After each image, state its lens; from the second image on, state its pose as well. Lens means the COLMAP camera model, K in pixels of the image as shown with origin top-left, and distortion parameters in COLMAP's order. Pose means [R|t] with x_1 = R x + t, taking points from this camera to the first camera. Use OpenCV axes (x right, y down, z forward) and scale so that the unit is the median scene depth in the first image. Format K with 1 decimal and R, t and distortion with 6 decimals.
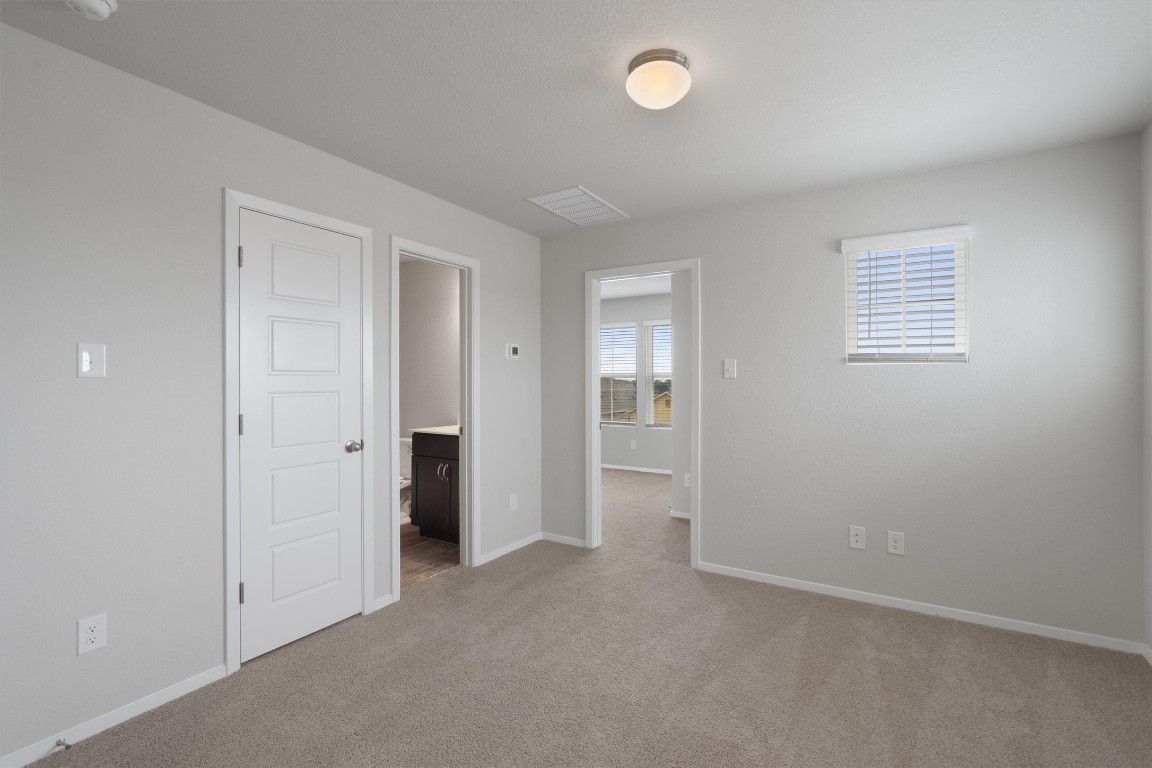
lens RADIAL K [[527.5, 0, 576.0], [0, 527.5, 384.0], [0, 0, 1]] dist [-0.000751, -0.000151]
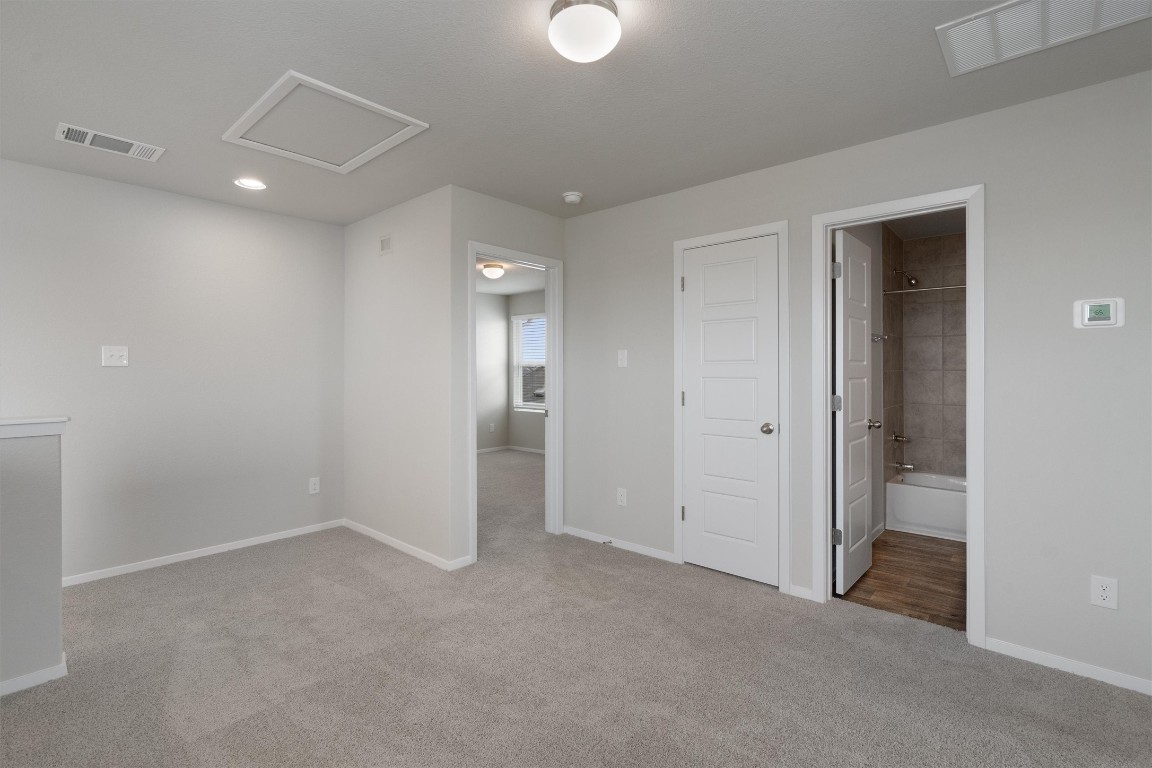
lens RADIAL K [[525.2, 0, 580.0], [0, 525.2, 369.2], [0, 0, 1]] dist [0.001437, 0.000405]
pose [[-0.166182, -0.001576, -0.986094, 0.763399], [-0.003887, 0.999992, -0.000943, -0.000632], [0.986087, 0.003677, -0.166187, 0.858815]]
